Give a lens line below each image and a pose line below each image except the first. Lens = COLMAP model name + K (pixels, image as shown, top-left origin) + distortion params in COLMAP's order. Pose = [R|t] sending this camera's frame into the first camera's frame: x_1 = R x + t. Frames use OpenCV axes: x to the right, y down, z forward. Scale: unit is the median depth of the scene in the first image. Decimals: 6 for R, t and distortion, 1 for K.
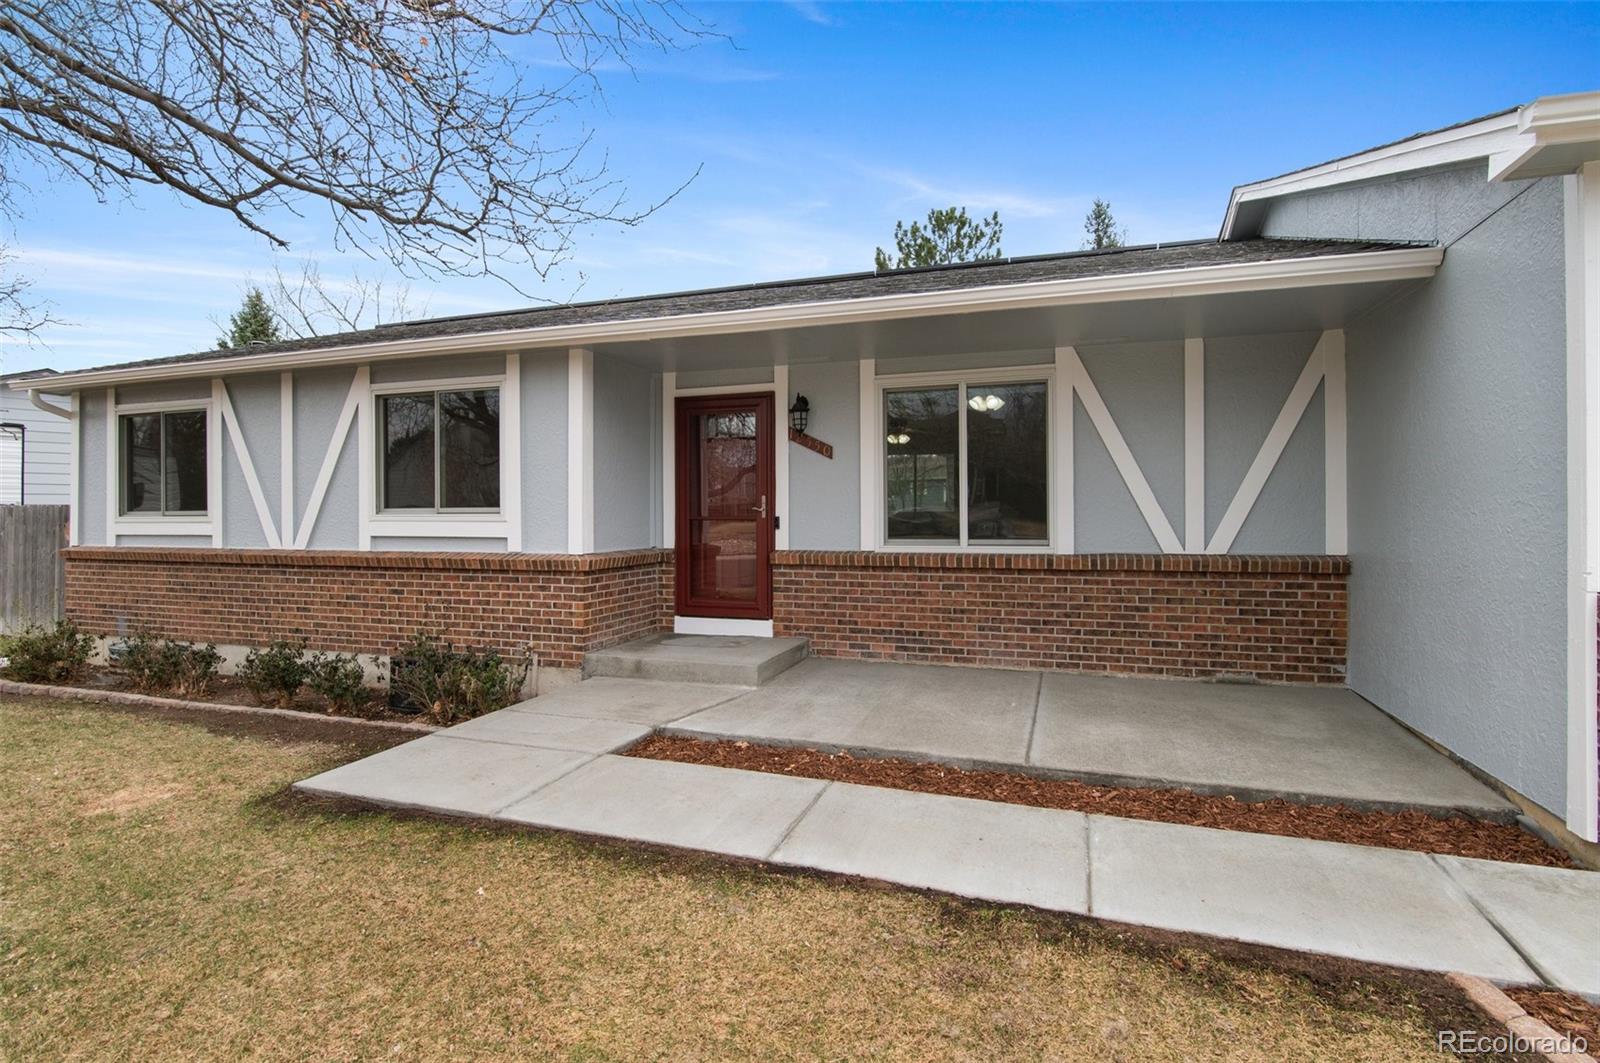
lens RADIAL K [[782.1, 0, 803.3], [0, 782.1, 529.3], [0, 0, 1]] dist [-0.003847, -0.001240]
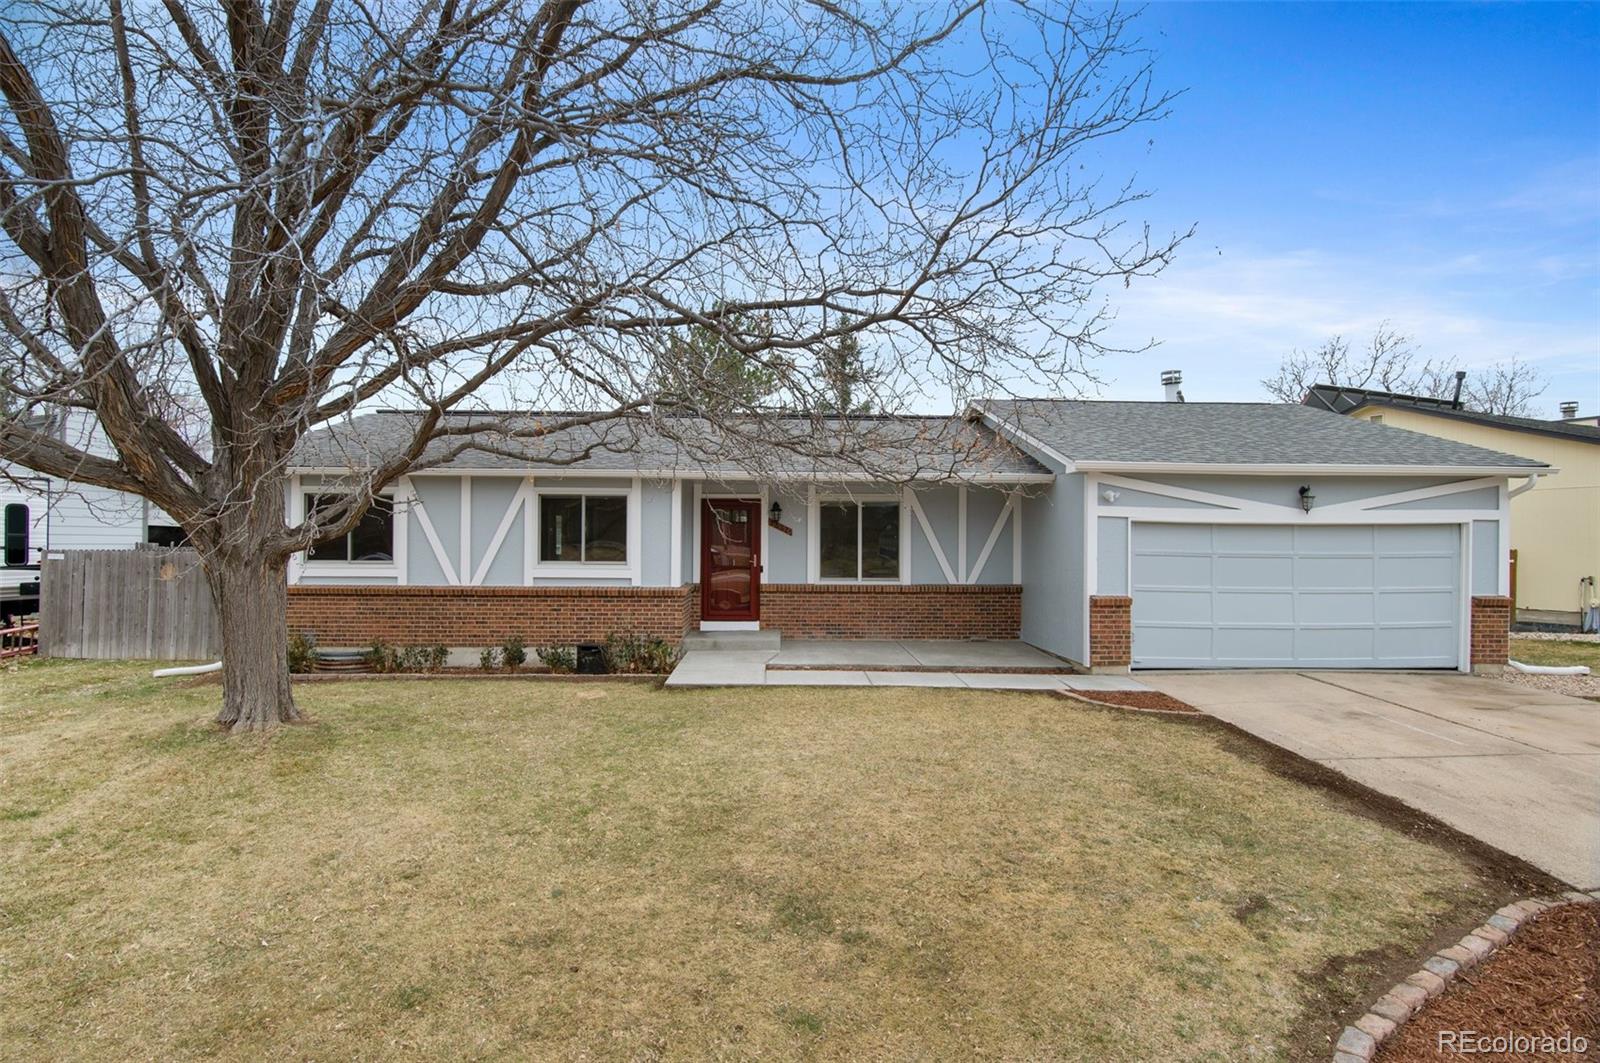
lens RADIAL K [[782.1, 0, 797.0], [0, 782.1, 538.2], [0, 0, 1]] dist [-0.003847, -0.001240]
pose [[0.934482, 0.012963, 0.355775, -0.651782], [-0.004054, 0.999660, -0.025775, -0.036302], [-0.355988, 0.022644, 0.934216, -0.818168]]
